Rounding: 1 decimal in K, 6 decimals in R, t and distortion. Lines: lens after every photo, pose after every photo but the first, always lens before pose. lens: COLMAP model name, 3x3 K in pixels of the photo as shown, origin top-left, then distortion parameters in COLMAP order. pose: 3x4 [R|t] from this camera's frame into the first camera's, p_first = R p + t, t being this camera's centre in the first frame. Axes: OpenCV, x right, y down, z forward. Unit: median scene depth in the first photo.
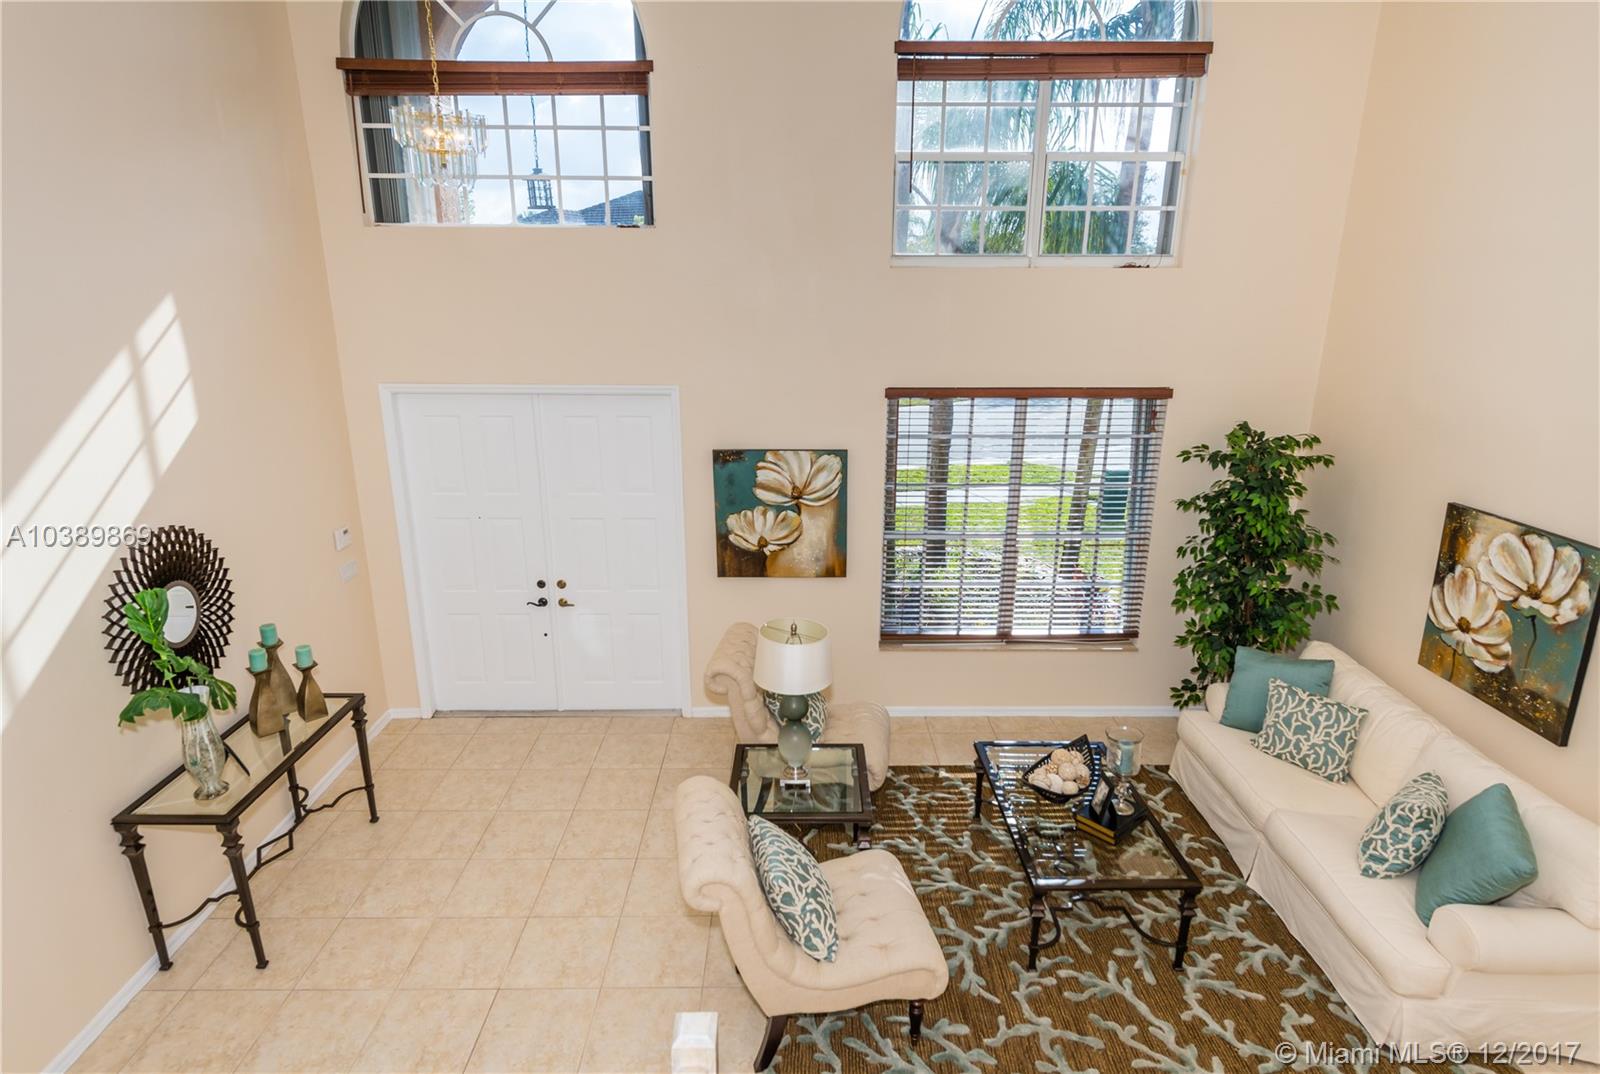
lens RADIAL K [[862.1, 0, 800.0], [0, 862.1, 537.0], [0, 0, 1]] dist [0.005069, -0.000681]
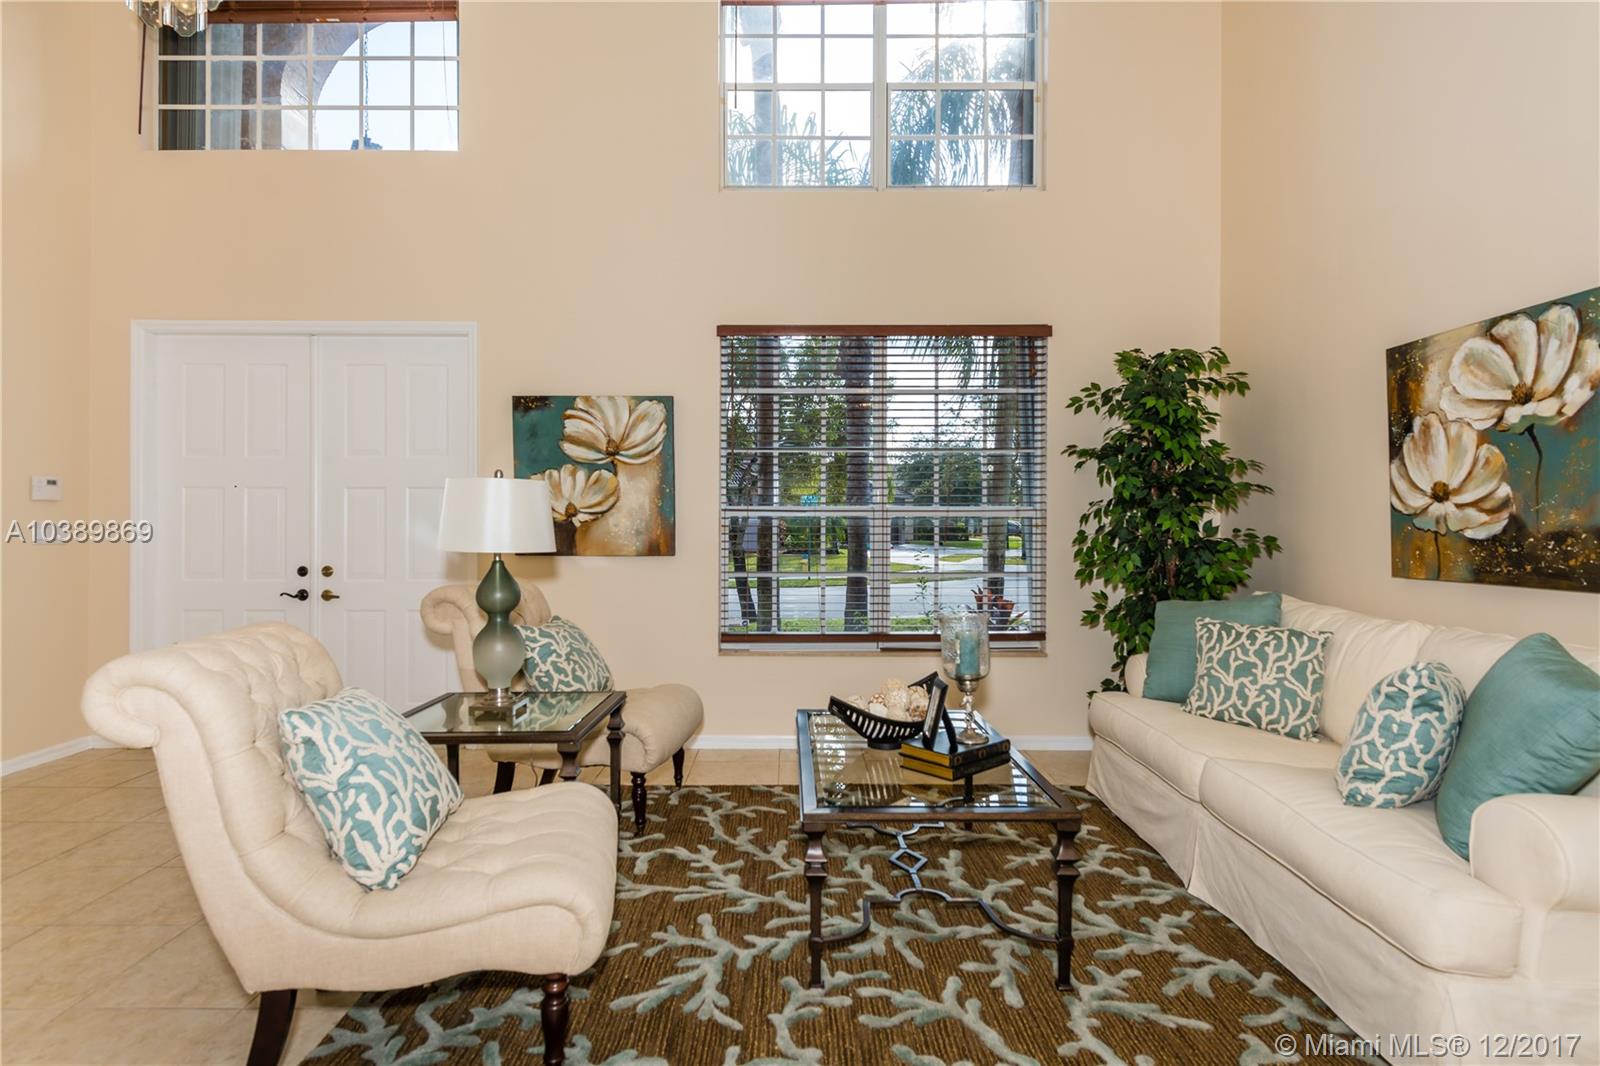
lens RADIAL K [[842.6, 0, 780.5], [0, 842.6, 511.1], [0, 0, 1]] dist [0.015463, -0.005594]
pose [[0.999935, 0.000729, -0.011391, 0.227127], [-0.003883, 0.960169, -0.279392, 0.317353], [0.010734, 0.279418, 0.960110, 0.320402]]
